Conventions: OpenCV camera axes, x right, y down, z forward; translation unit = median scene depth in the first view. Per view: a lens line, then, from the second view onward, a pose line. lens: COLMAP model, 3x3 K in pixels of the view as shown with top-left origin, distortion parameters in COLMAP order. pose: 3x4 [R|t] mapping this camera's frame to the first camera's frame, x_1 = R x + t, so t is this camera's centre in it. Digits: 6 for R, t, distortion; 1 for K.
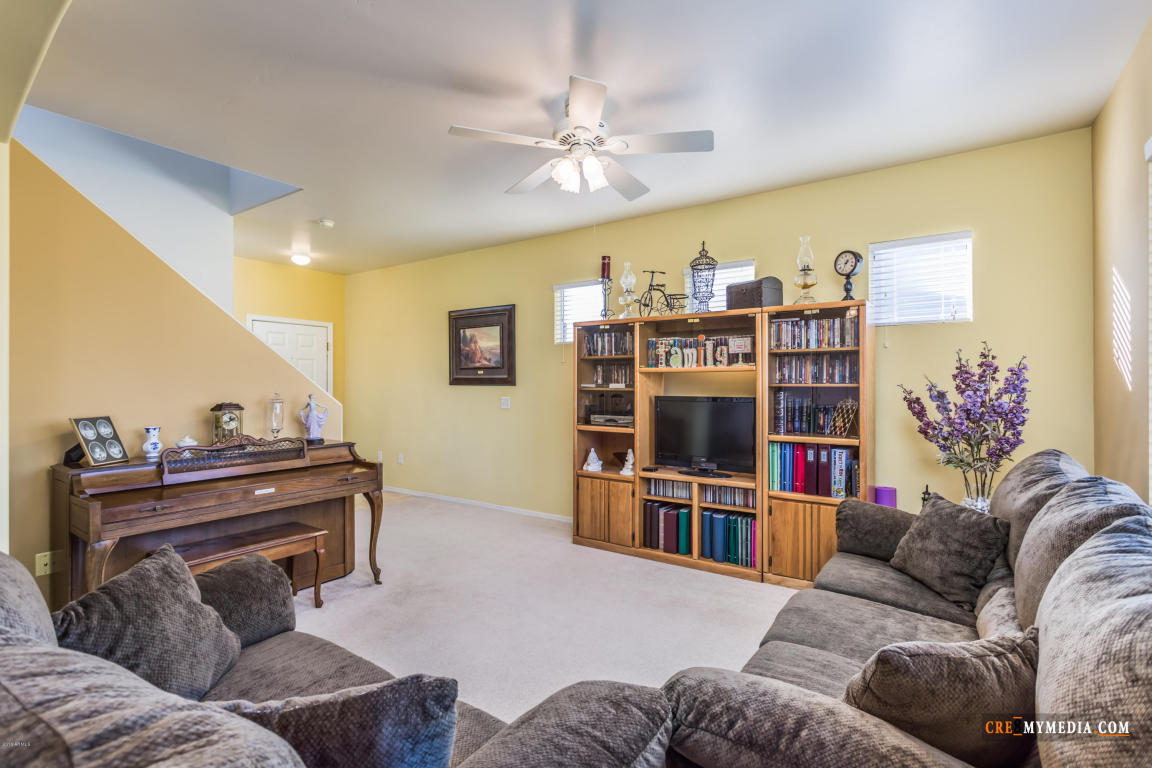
lens RADIAL K [[556.5, 0, 579.6], [0, 556.5, 380.8], [0, 0, 1]] dist [0.005004, 0.000962]
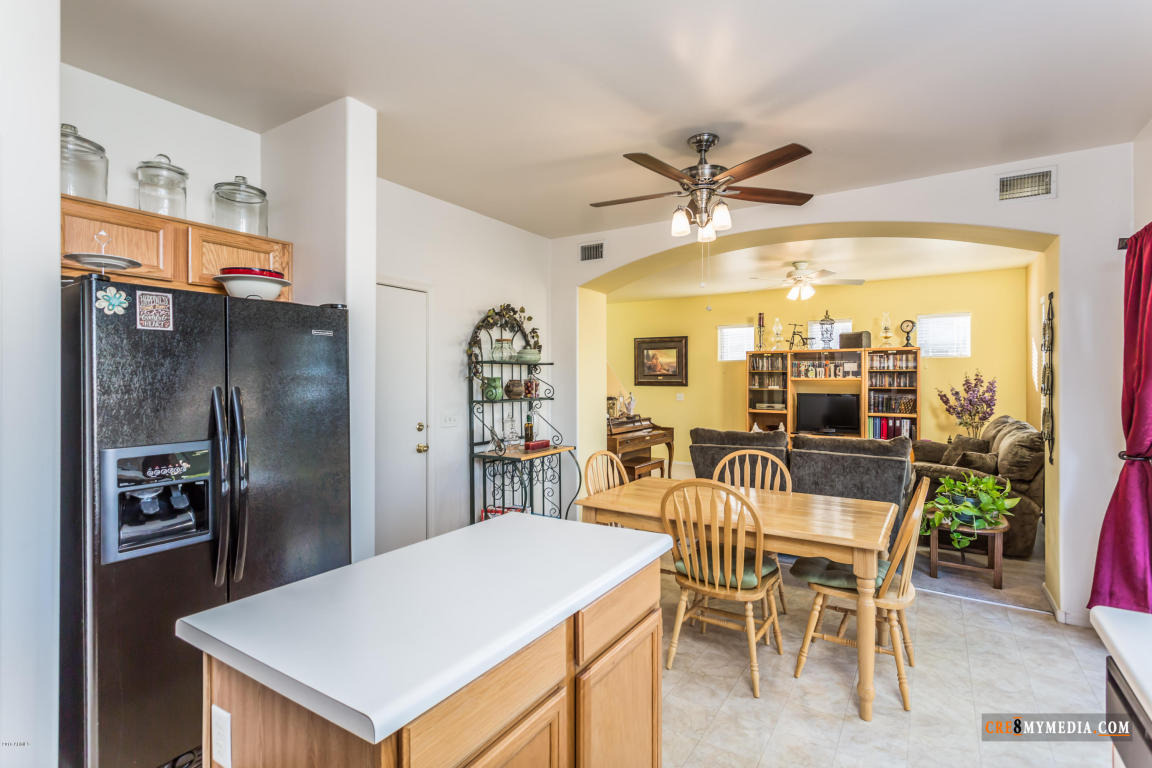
lens RADIAL K [[556.5, 0, 579.6], [0, 556.5, 380.8], [0, 0, 1]] dist [0.005004, 0.000962]
pose [[0.999355, 0.000927, 0.035904, -0.719730], [-0.001245, 0.999960, 0.008835, -0.031950], [-0.035894, -0.008874, 0.999316, -0.894191]]
